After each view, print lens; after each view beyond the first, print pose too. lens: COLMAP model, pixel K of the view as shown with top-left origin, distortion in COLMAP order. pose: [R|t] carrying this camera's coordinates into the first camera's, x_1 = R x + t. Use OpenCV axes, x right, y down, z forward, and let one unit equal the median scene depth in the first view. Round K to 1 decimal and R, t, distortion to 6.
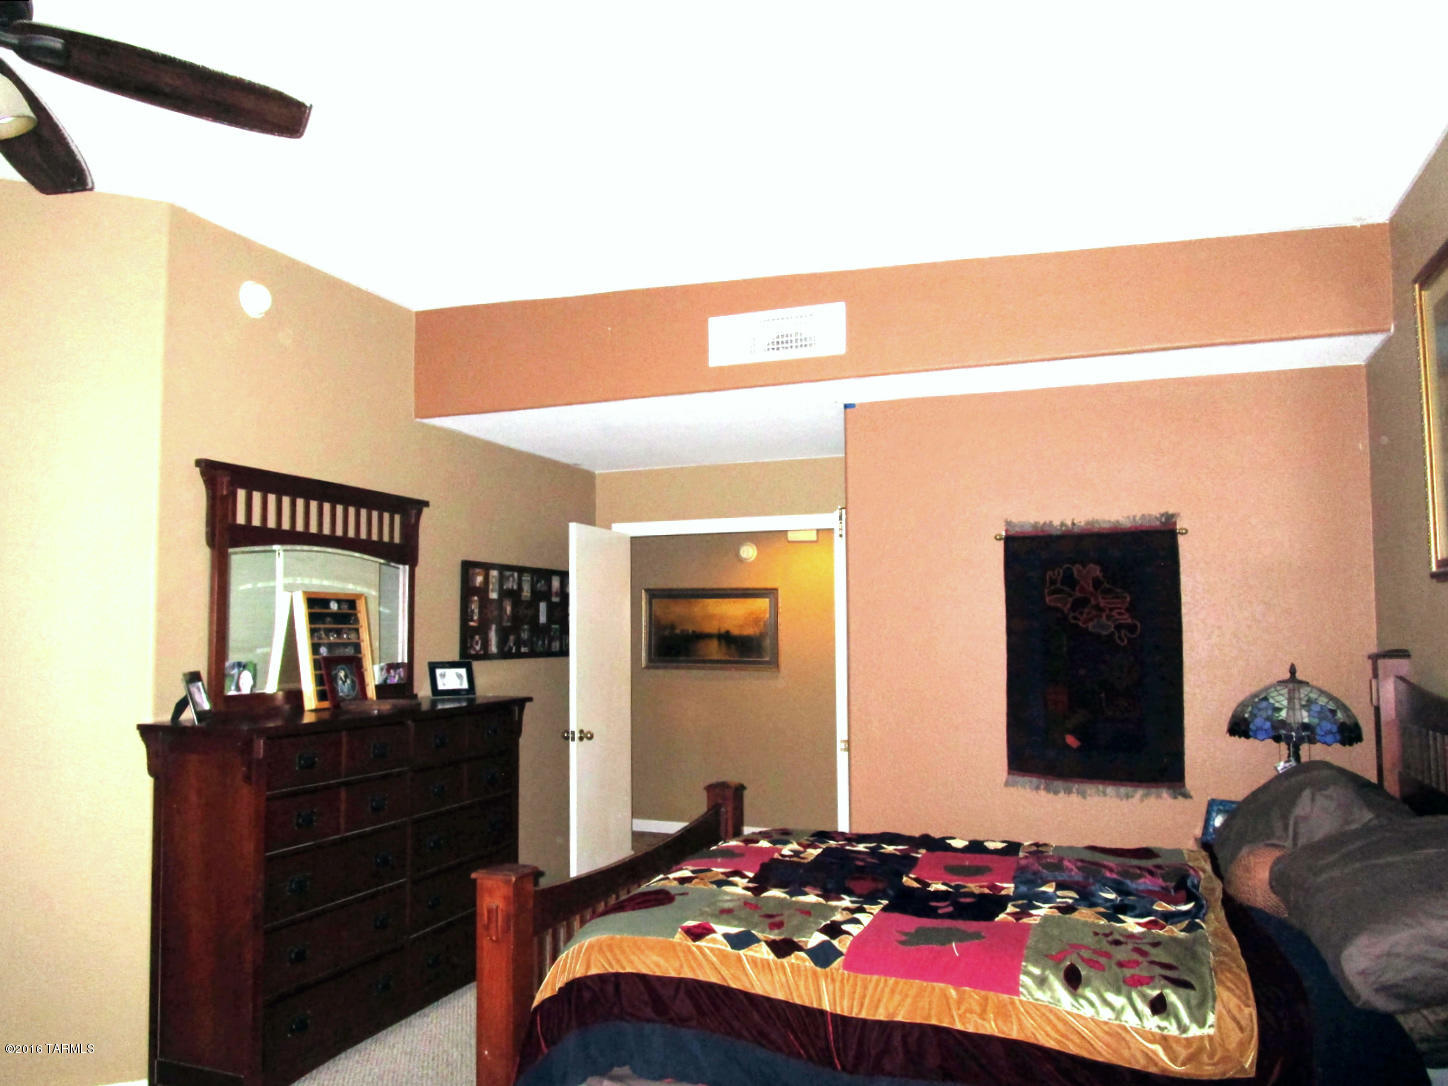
lens RADIAL K [[1034.4, 0, 722.6], [0, 1034.4, 538.9], [0, 0, 1]] dist [-0.029413, 0.000126]
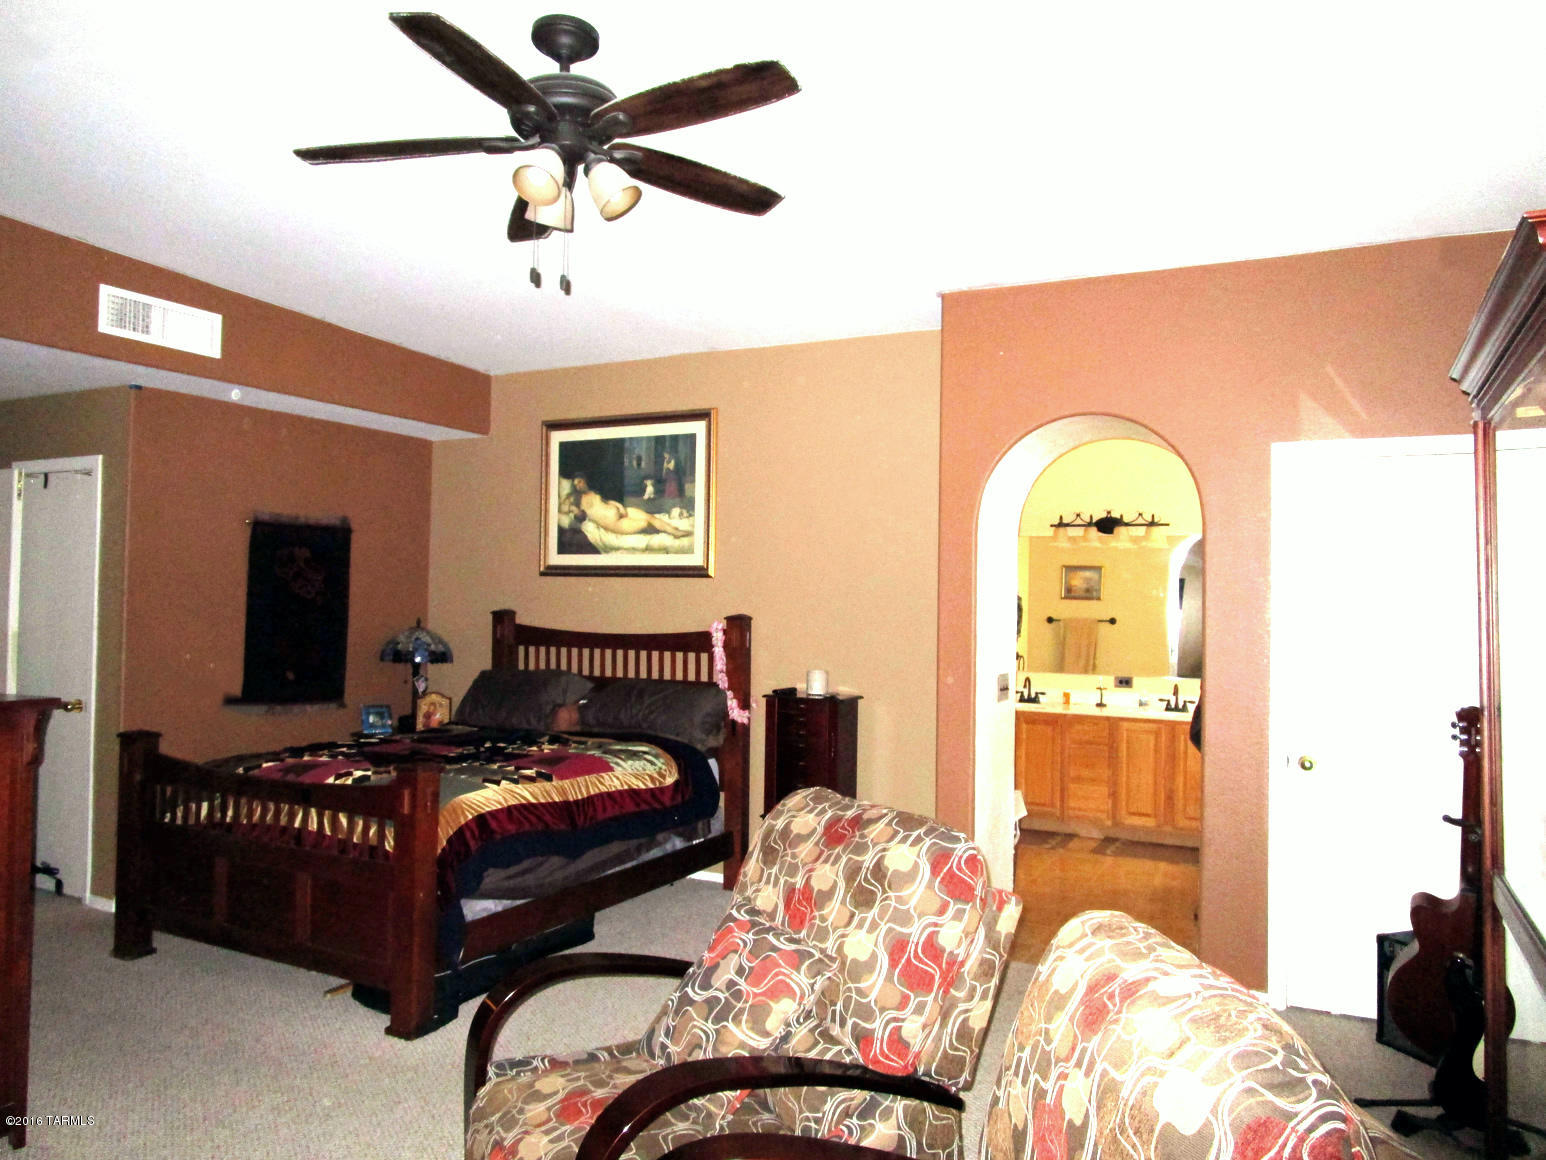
lens RADIAL K [[1104.4, 0, 771.5], [0, 1104.4, 575.6], [0, 0, 1]] dist [-0.029413, 0.000126]
pose [[0.113003, 0.033609, 0.993026, -1.037457], [-0.083377, 0.996224, -0.024229, 0.045545], [-0.990090, -0.080057, 0.115378, 0.205032]]
